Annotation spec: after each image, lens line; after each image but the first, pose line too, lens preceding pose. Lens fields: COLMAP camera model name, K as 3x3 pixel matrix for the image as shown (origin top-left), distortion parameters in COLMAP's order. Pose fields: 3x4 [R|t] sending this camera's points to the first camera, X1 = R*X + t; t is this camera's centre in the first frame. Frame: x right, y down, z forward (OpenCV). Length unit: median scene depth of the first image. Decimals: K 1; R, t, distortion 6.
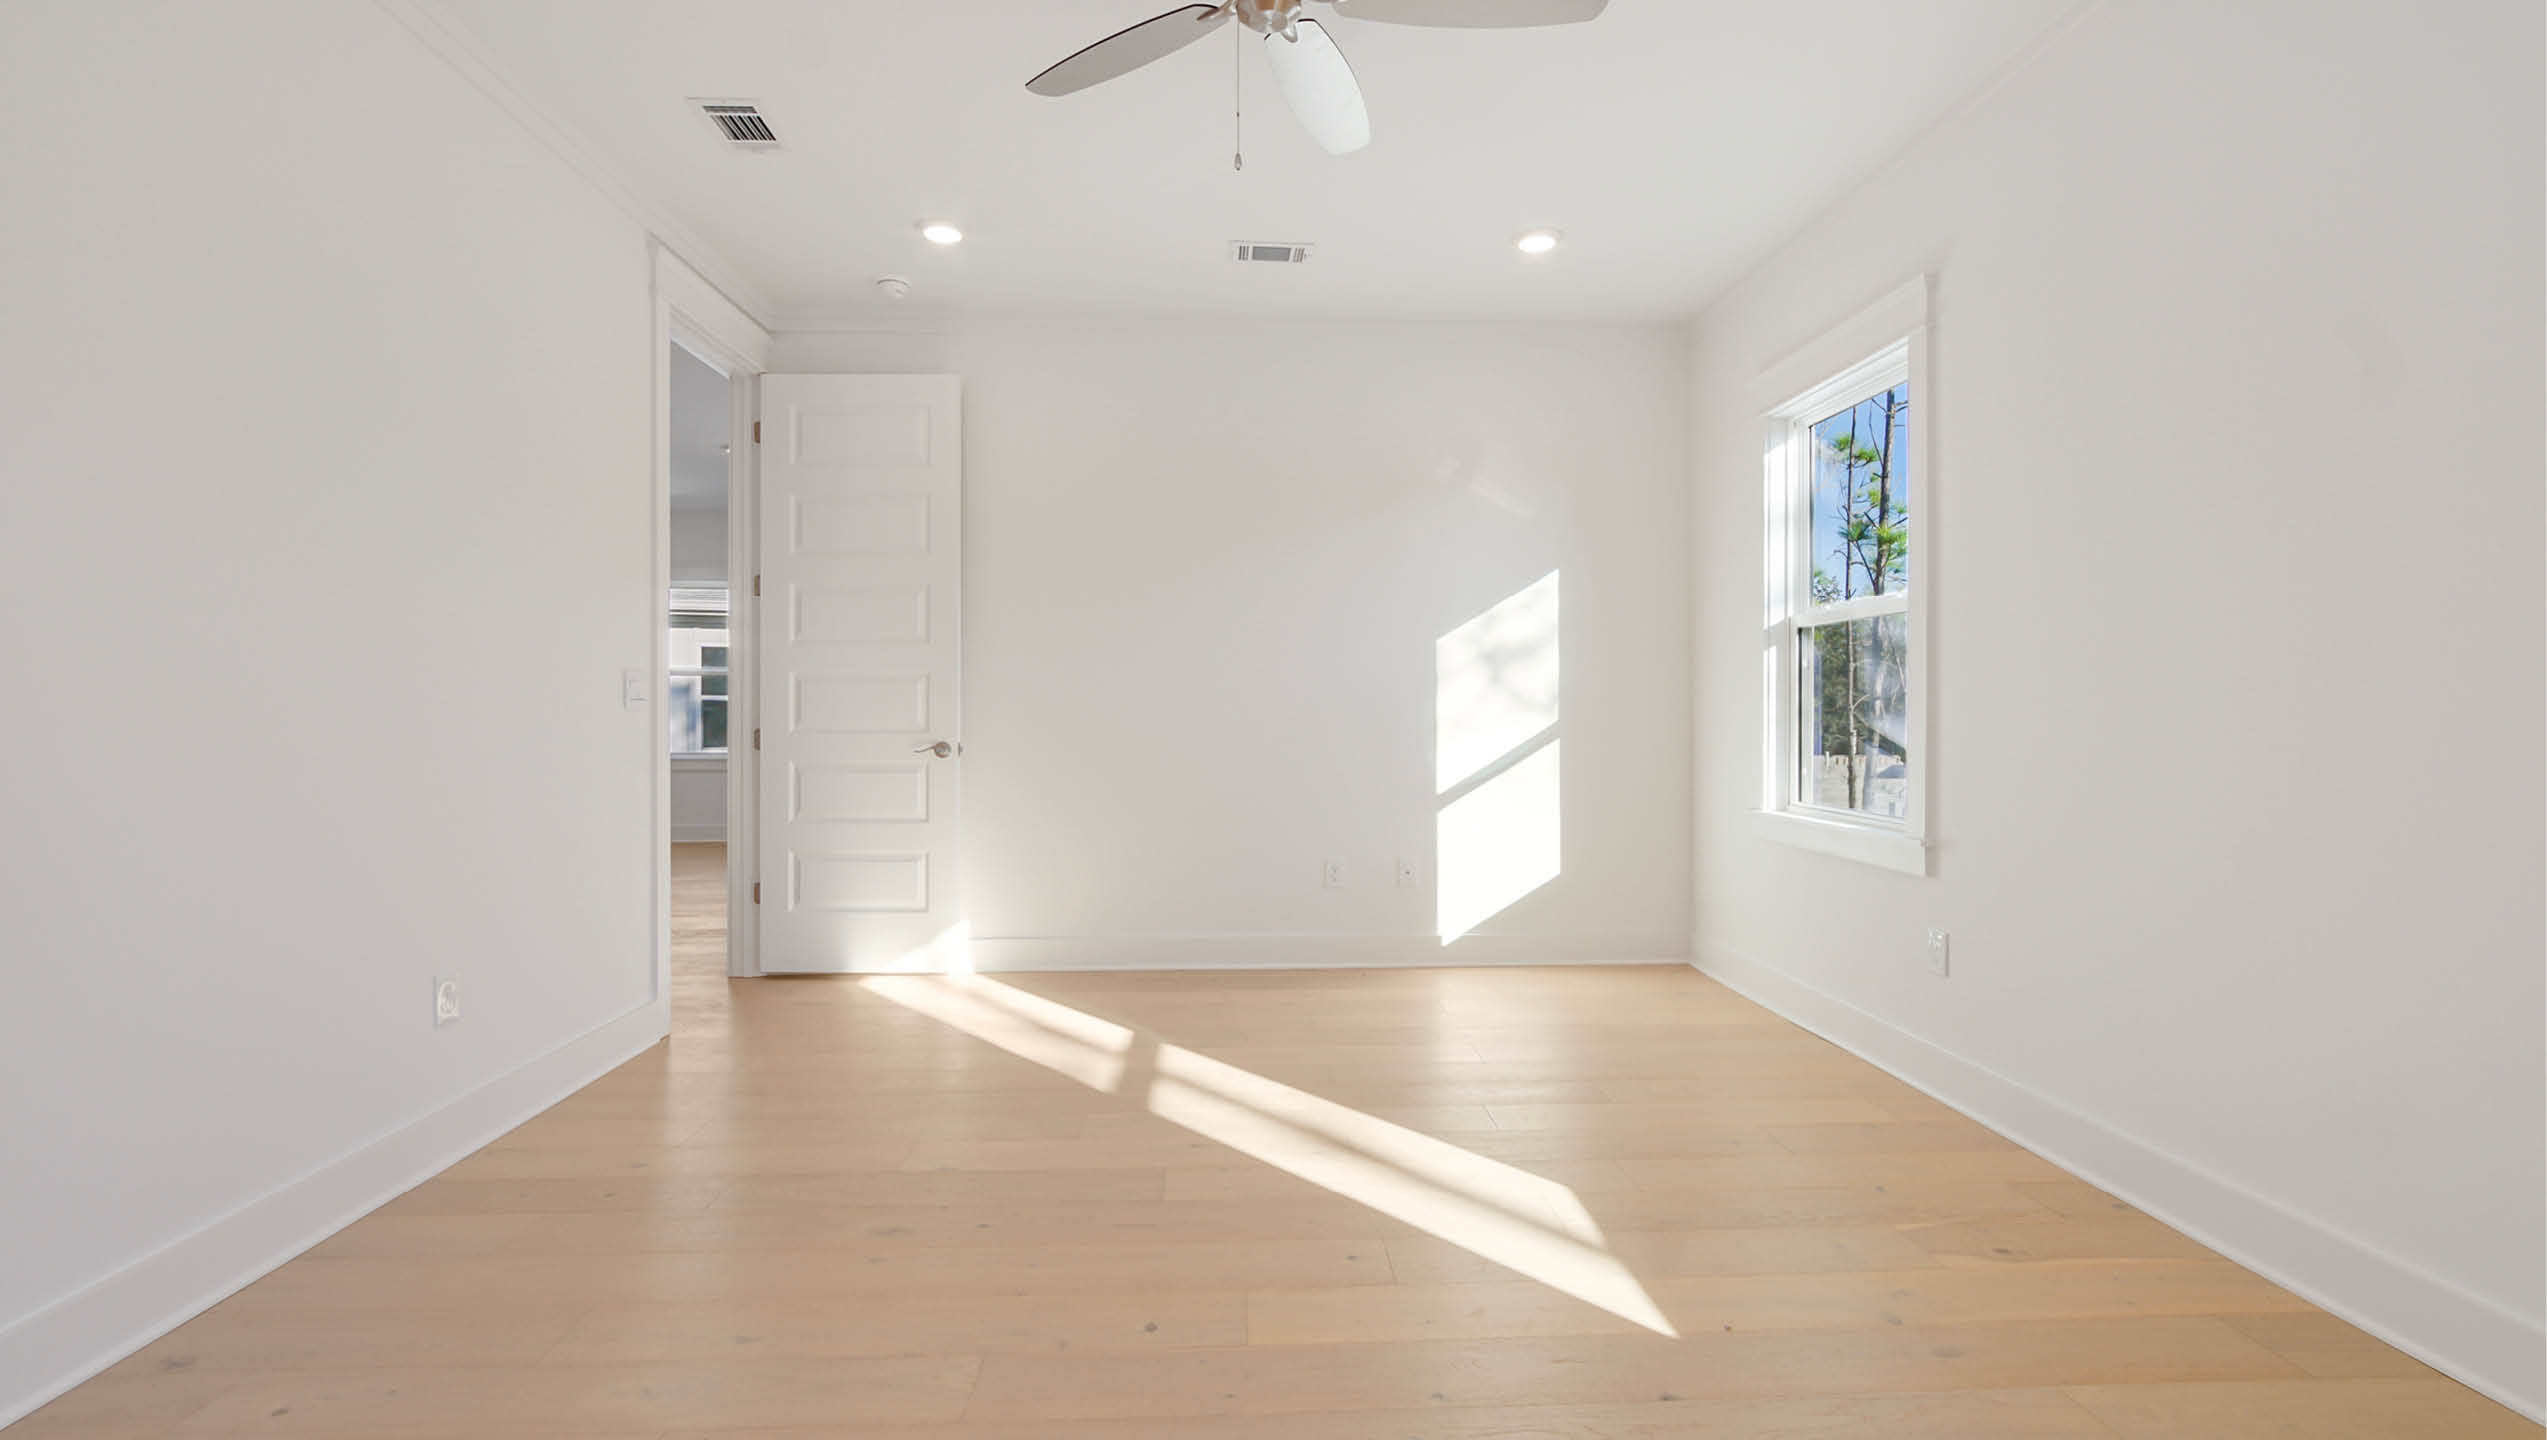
lens RADIAL K [[1137.7, 0, 1274.3], [0, 1137.7, 743.2], [0, 0, 1]] dist [0.000165, 0.000259]
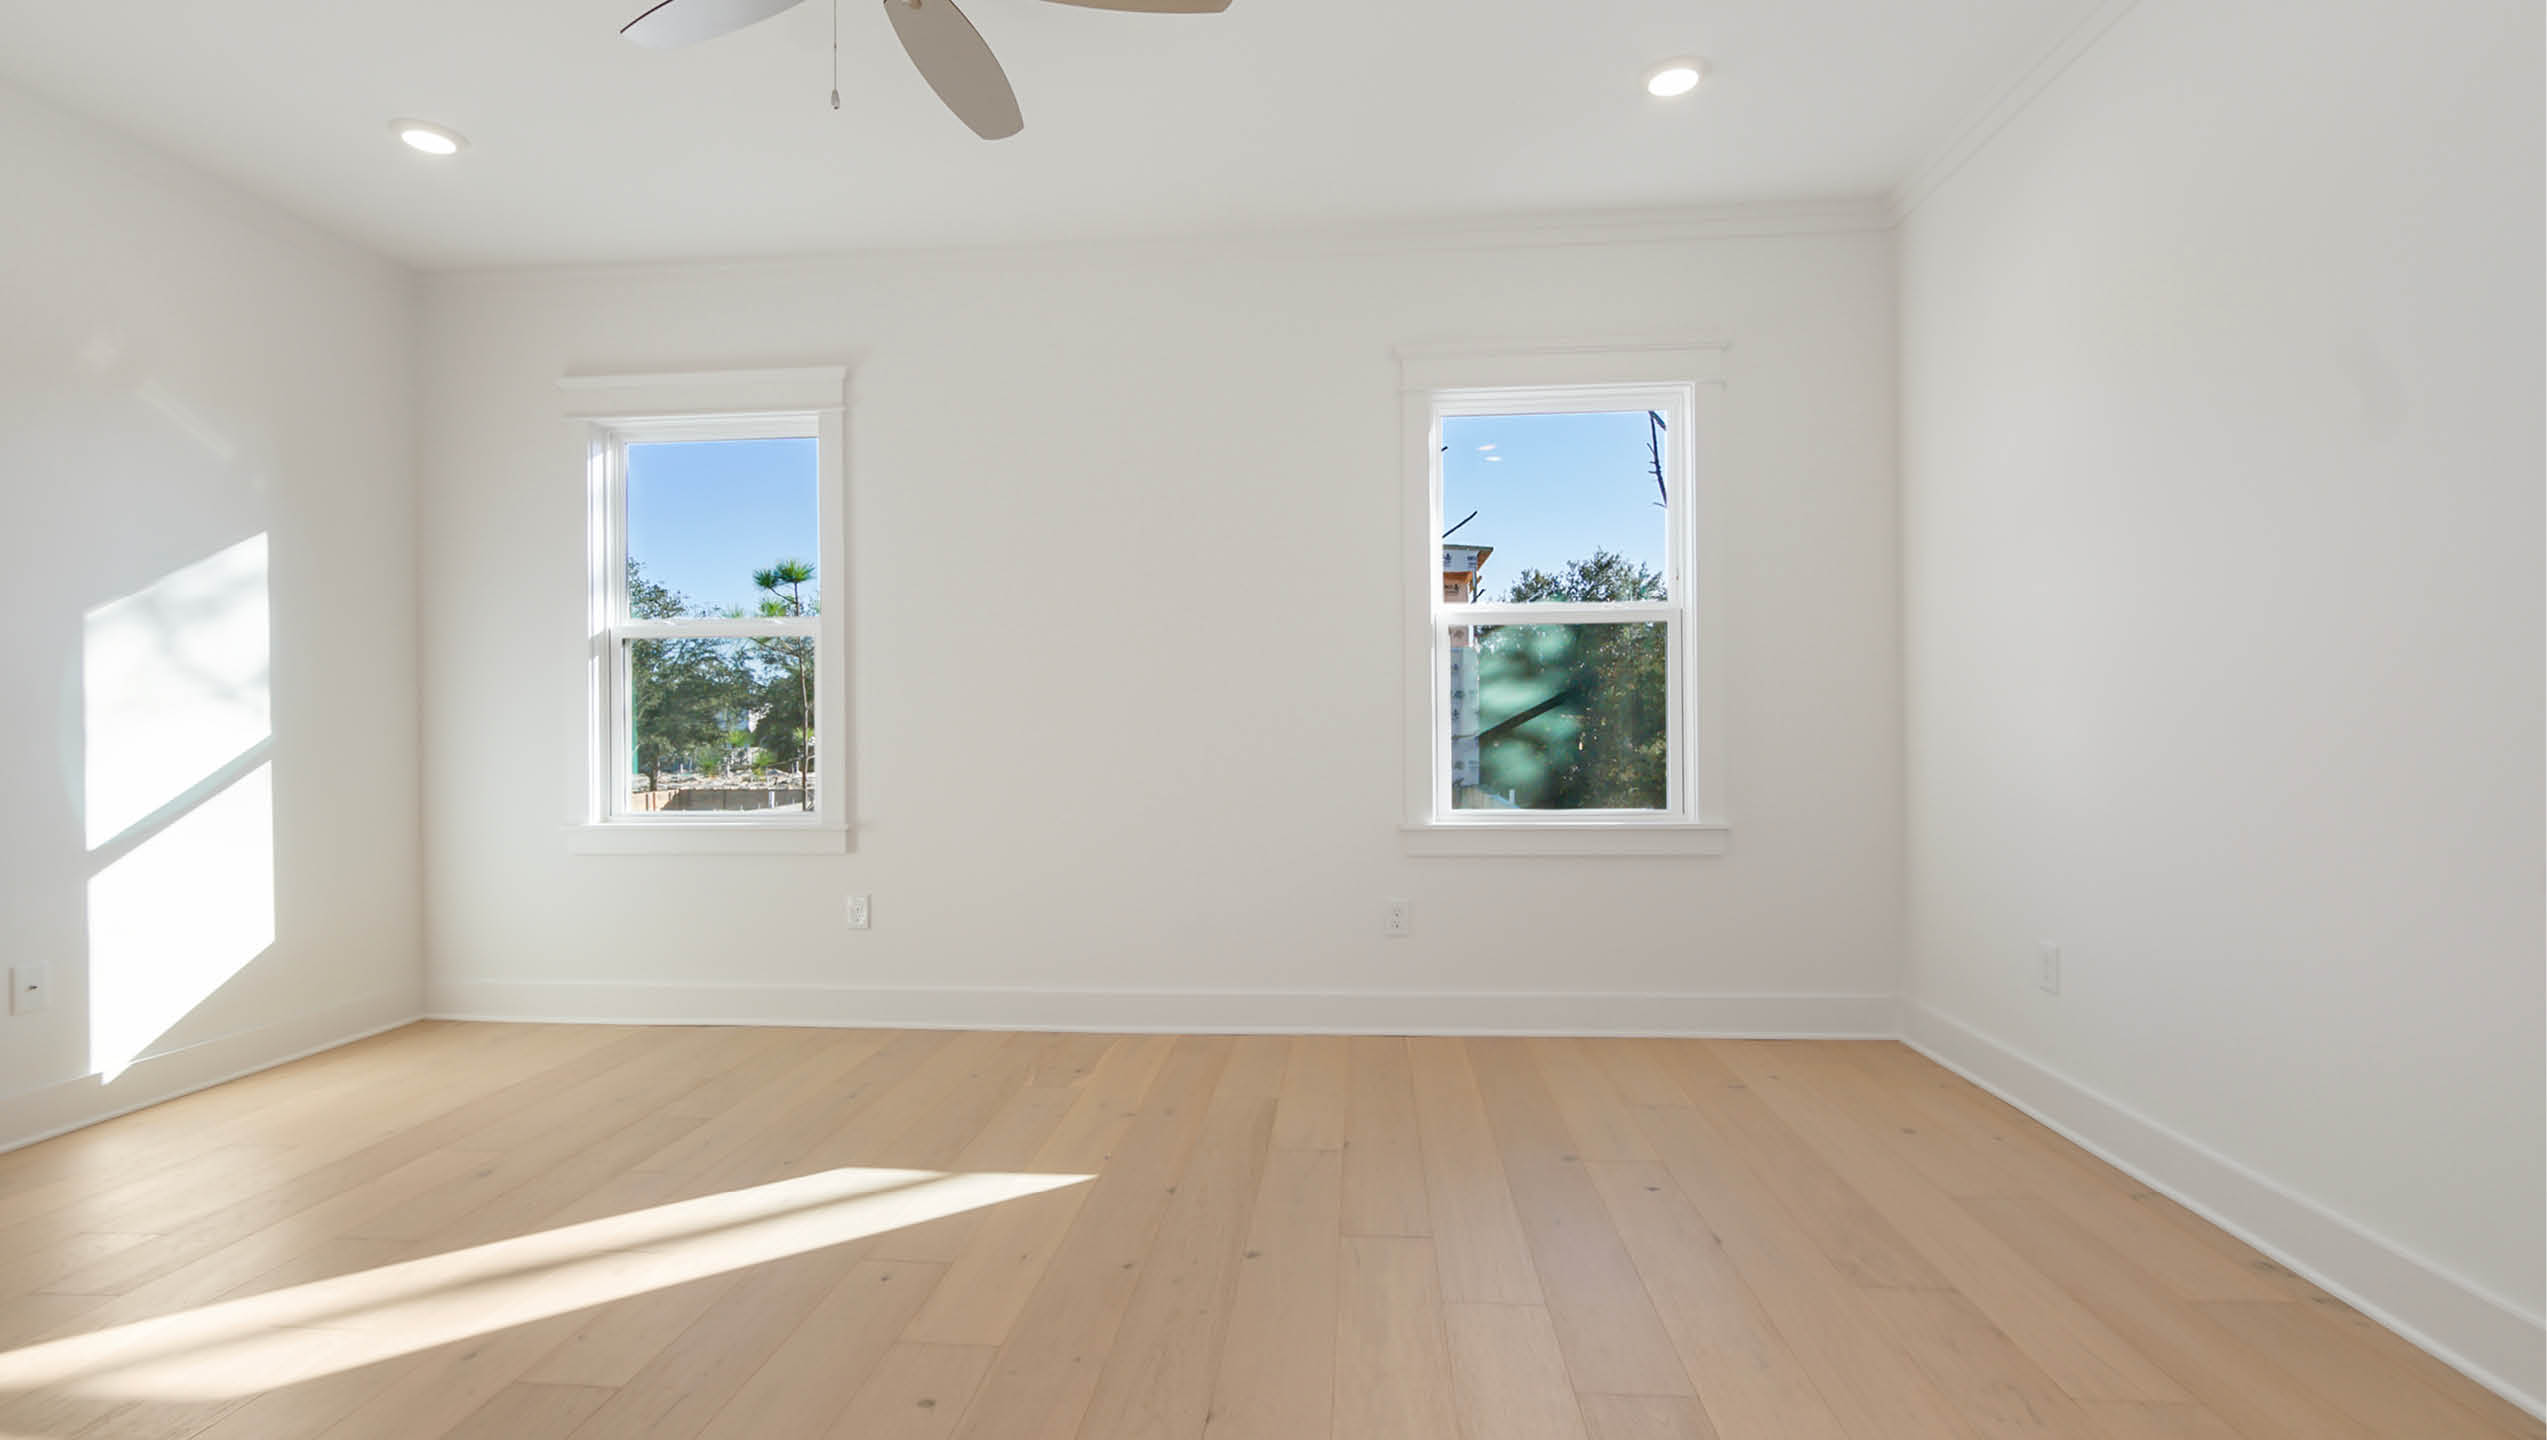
lens RADIAL K [[1137.7, 0, 1274.3], [0, 1137.7, 743.2], [0, 0, 1]] dist [0.000165, 0.000259]
pose [[0.149588, -0.019441, 0.988557, -0.393181], [0.033935, 0.999319, 0.014517, -0.003422], [-0.988166, 0.031375, 0.150146, 0.242161]]
